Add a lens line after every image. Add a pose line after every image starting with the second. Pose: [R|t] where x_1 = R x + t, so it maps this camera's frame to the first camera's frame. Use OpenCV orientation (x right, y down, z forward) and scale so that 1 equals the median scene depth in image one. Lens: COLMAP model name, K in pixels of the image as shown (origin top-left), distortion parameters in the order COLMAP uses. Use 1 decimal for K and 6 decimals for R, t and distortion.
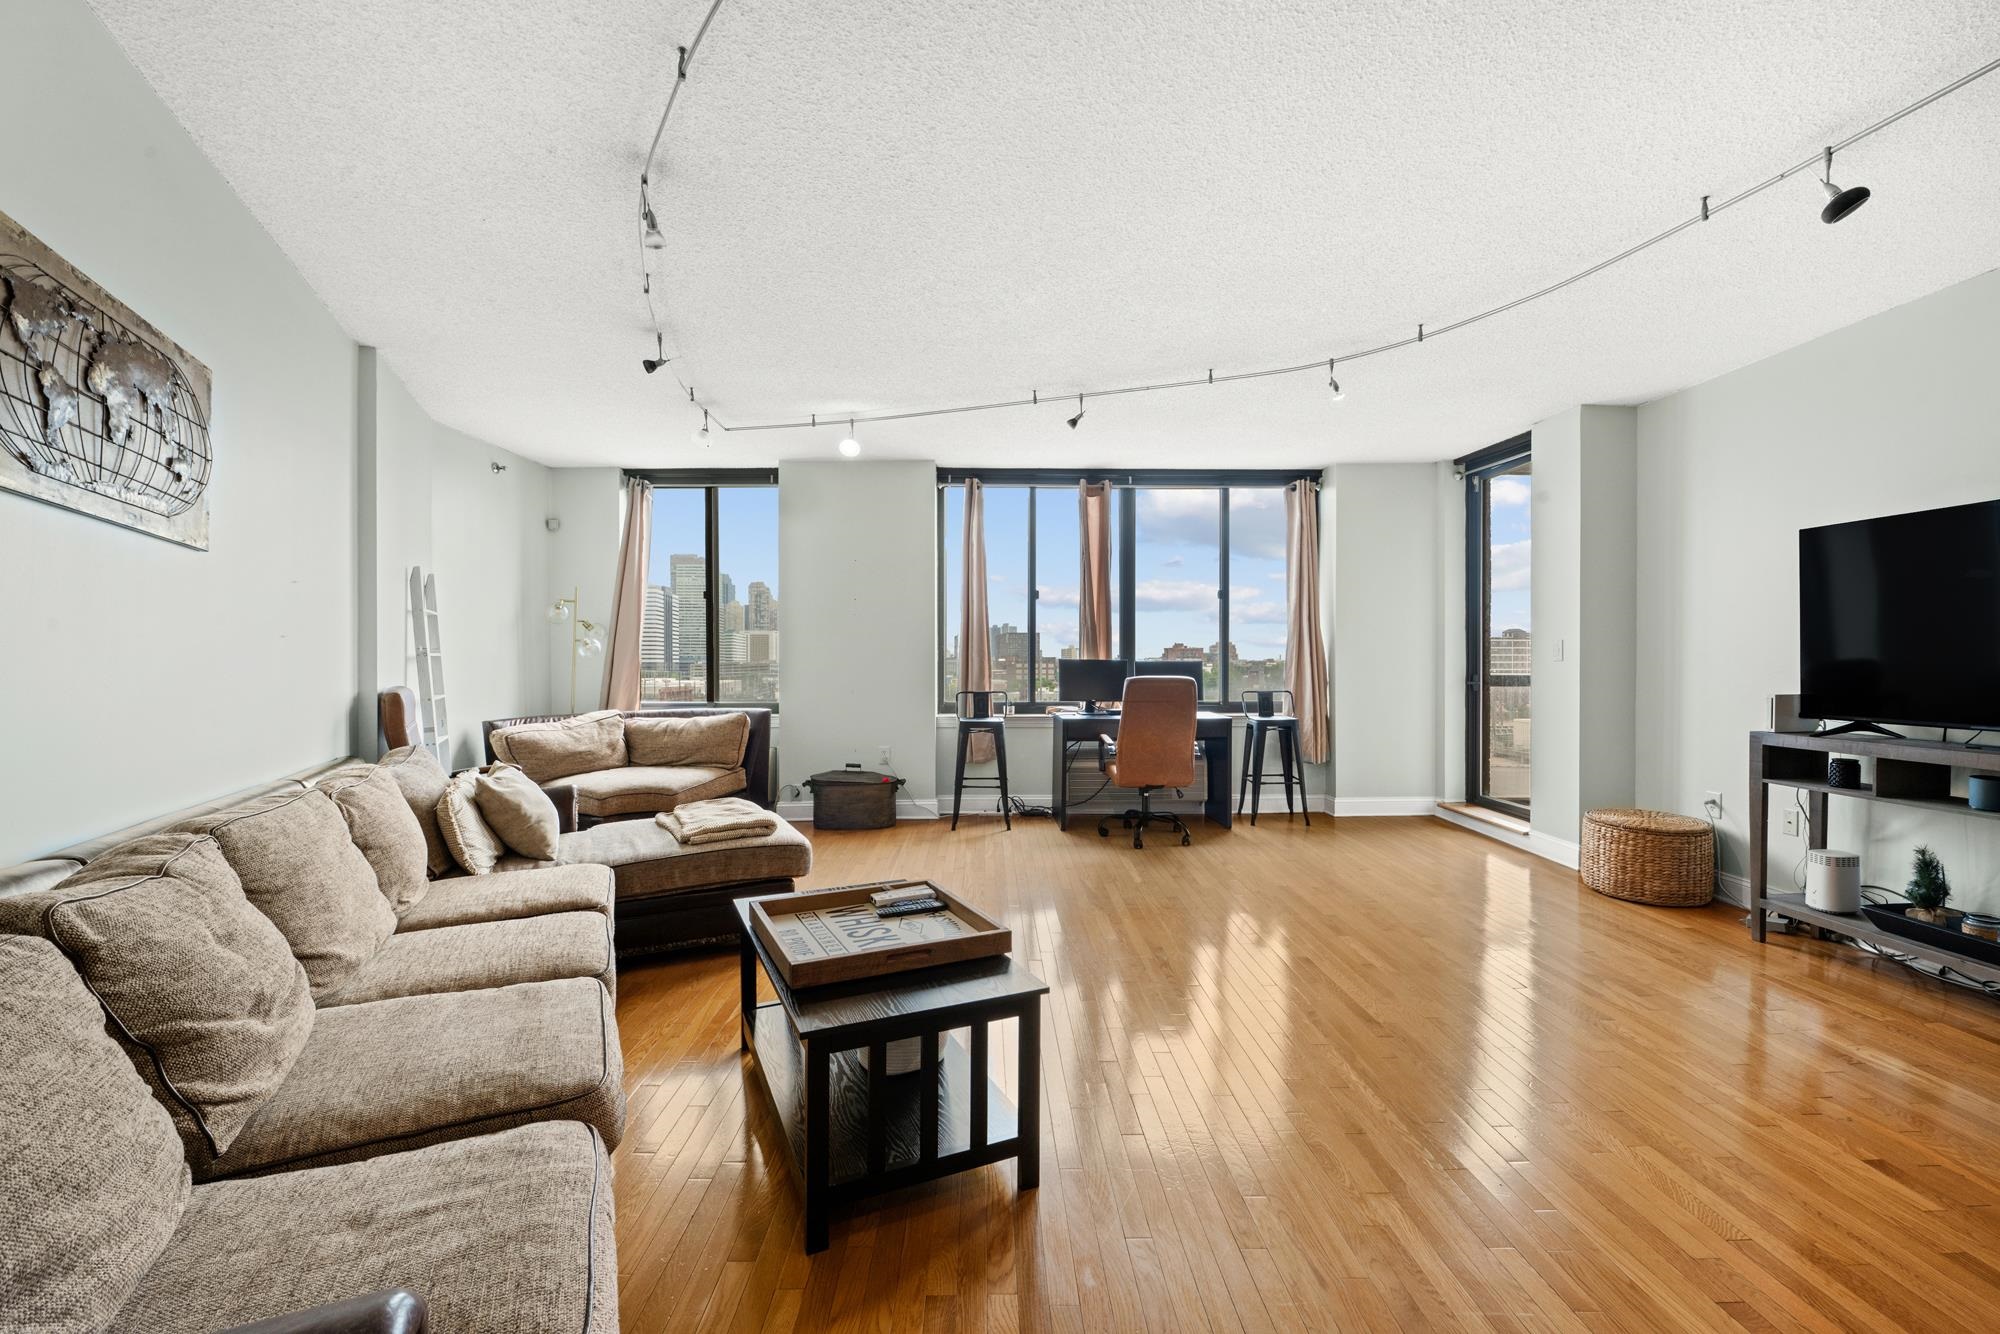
lens RADIAL K [[812.0, 0, 993.7], [0, 812.0, 672.8], [0, 0, 1]] dist [-0.010476, -0.000104]
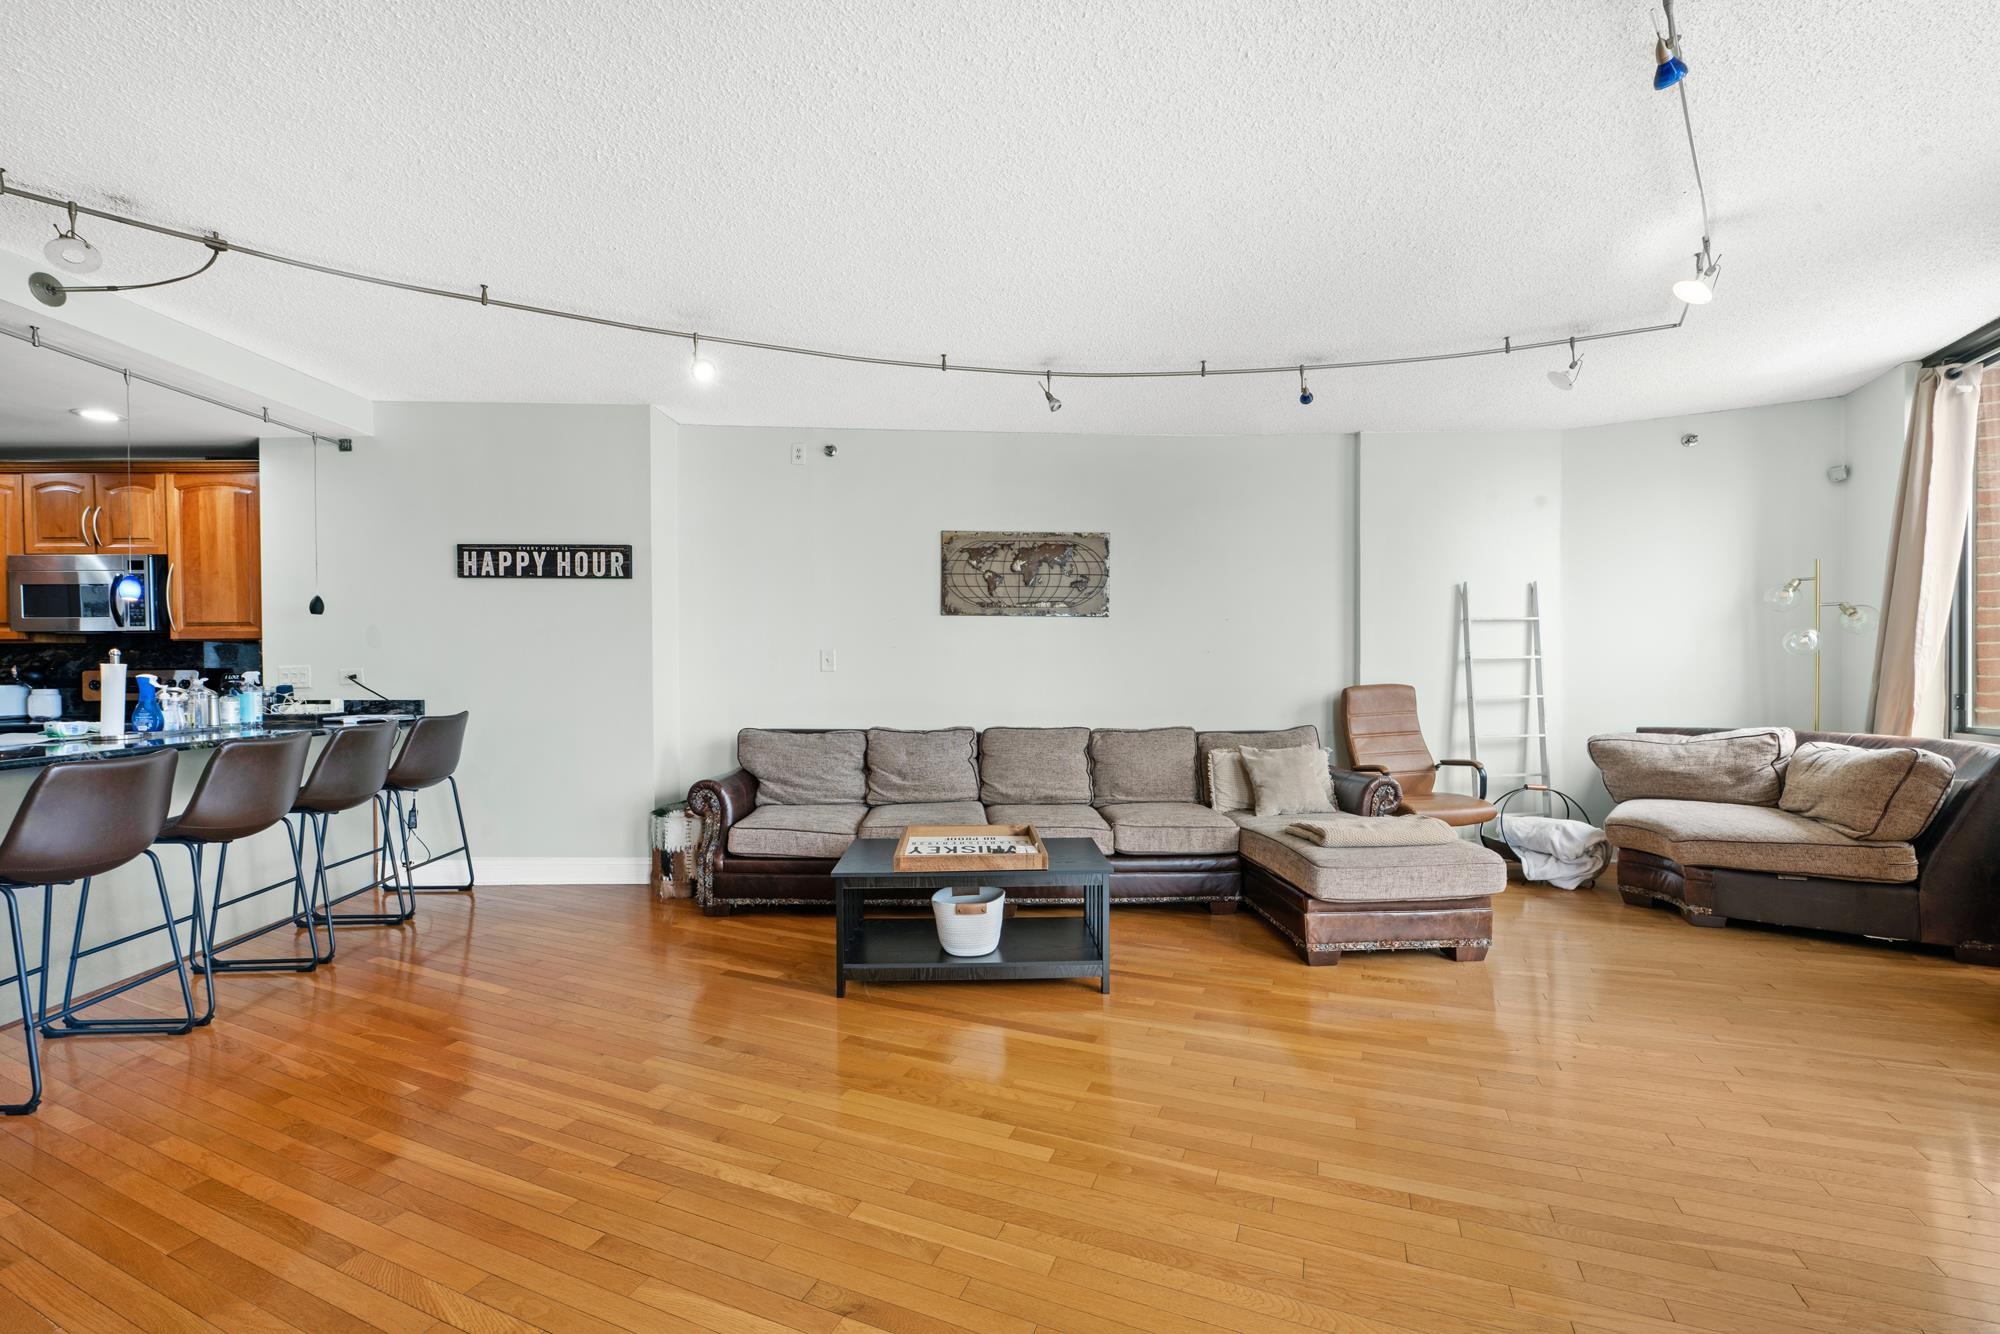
lens RADIAL K [[793.3, 0, 991.9], [0, 793.3, 685.2], [0, 0, 1]] dist [-0.007487, -0.000825]
pose [[-0.400752, 0.017608, -0.916017, 0.431254], [-0.004650, 0.999763, 0.021252, -0.003477], [0.916175, 0.012776, -0.400575, 0.605073]]
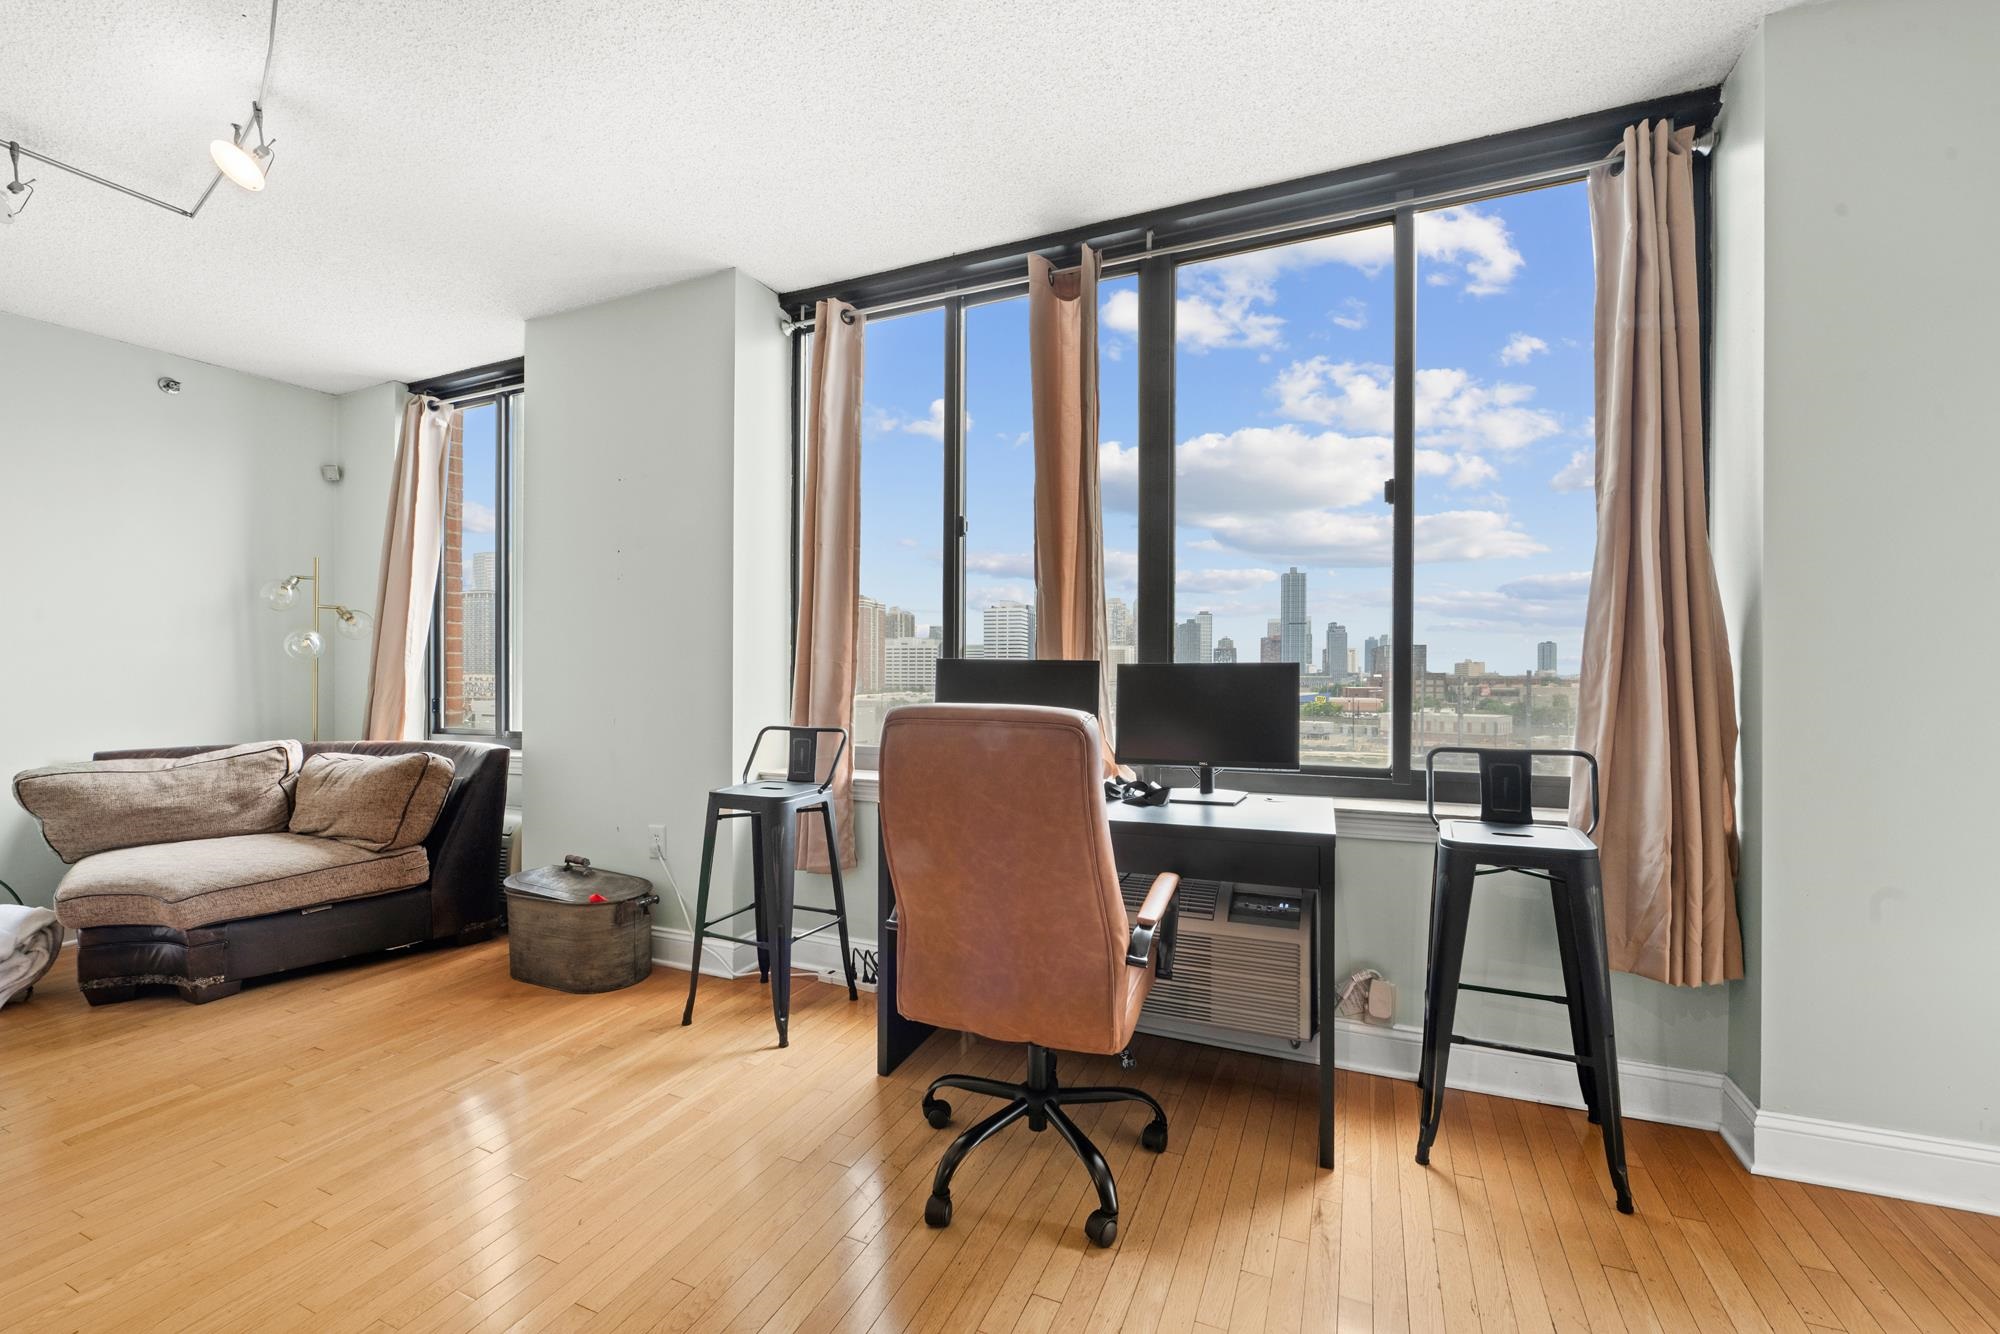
lens RADIAL K [[826.9, 0, 996.6], [0, 826.9, 677.0], [0, 0, 1]] dist [-0.001343, -0.000585]
pose [[0.908998, 0.003411, -0.416786, 0.298638], [-0.009028, 0.999893, -0.011505, -0.001801], [0.416702, 0.014221, 0.908932, 0.607428]]
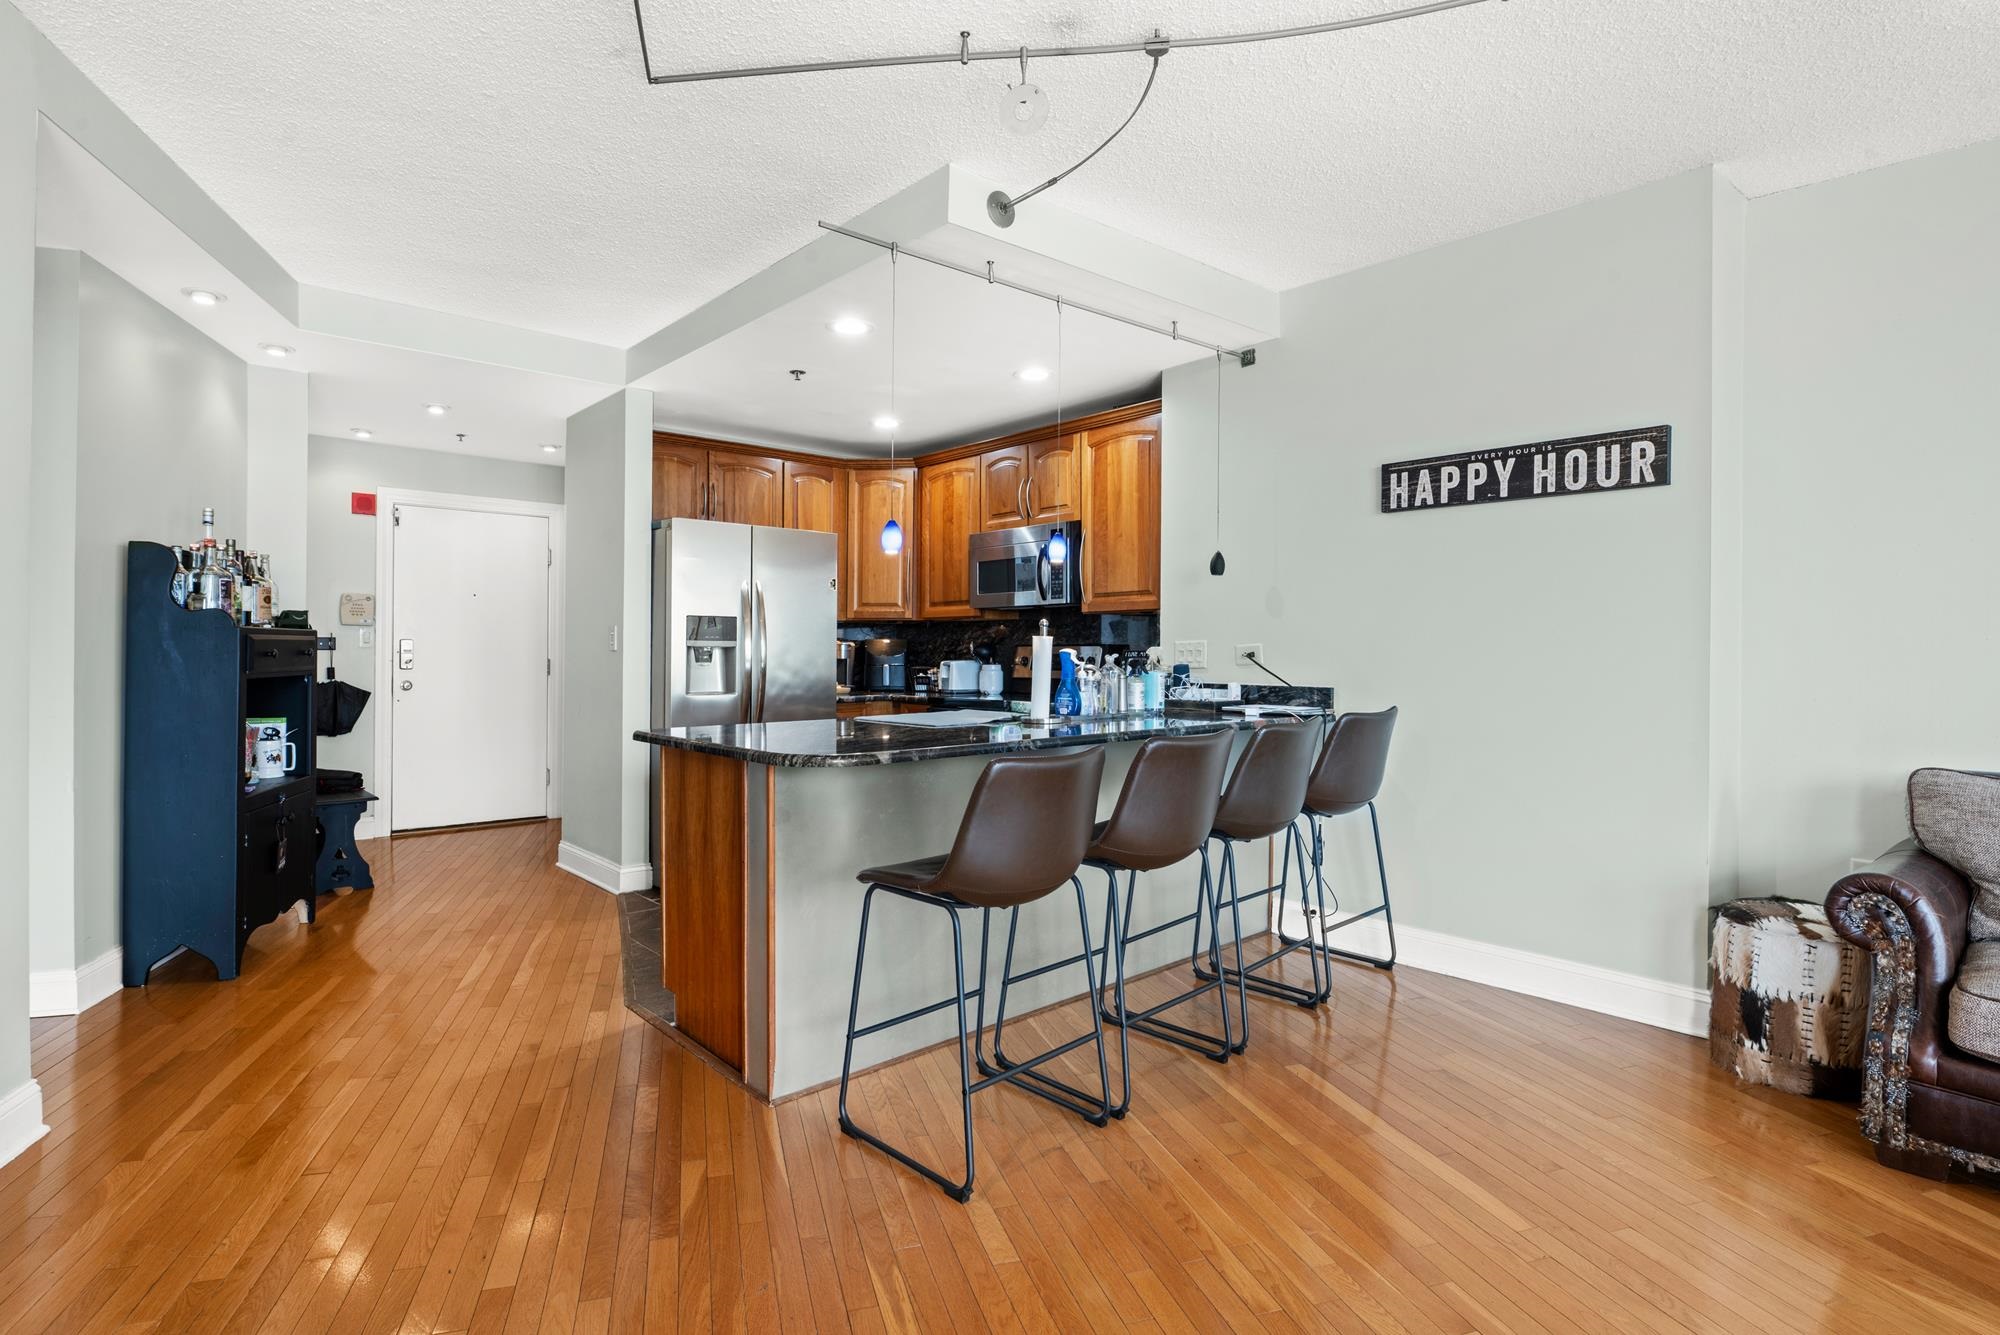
lens RADIAL K [[1007.7, 0, 985.6], [0, 1007.7, 660.9], [0, 0, 1]] dist [-0.002507, 0.000141]
pose [[-0.962904, -0.003784, -0.269818, 0.375477], [-0.008129, 0.999855, 0.014989, 0.002067], [0.269722, 0.016627, -0.962795, 0.411185]]
